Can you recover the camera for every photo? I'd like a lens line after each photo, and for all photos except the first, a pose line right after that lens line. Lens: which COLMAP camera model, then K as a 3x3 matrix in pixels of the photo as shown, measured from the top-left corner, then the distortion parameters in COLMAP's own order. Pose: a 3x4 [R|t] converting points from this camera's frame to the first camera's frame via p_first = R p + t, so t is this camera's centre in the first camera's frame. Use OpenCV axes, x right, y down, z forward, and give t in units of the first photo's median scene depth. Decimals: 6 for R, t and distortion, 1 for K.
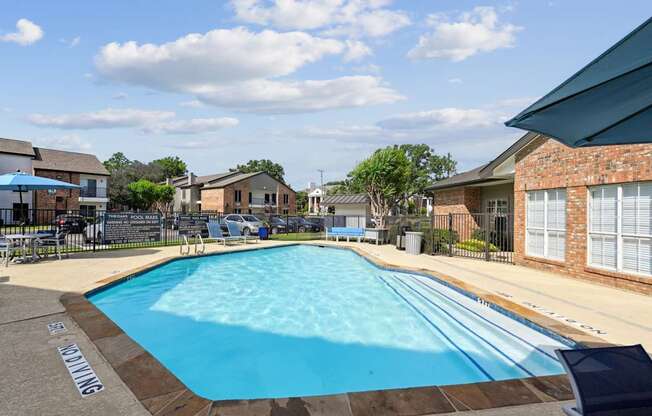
lens RADIAL K [[262.5, 0, 326.0], [0, 262.5, 208.0], [0, 0, 1]] dist [-0.006023, -0.000261]
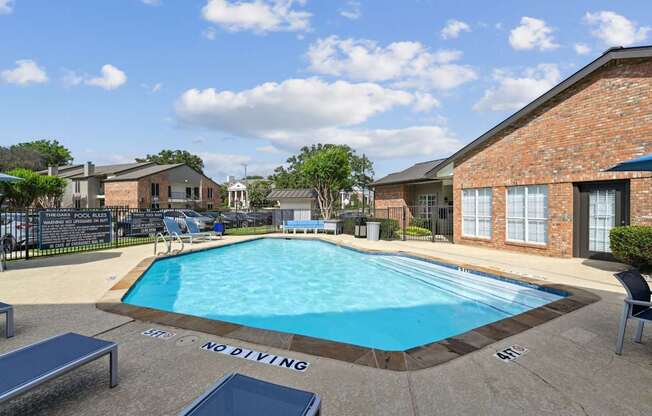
lens RADIAL K [[251.3, 0, 326.0], [0, 251.3, 208.0], [0, 0, 1]] dist [-0.008066, -0.000094]
pose [[0.948817, -0.015125, 0.315463, -0.181633], [0.007320, 0.999637, 0.025911, -0.003070], [-0.315740, -0.022276, 0.948584, -0.009211]]
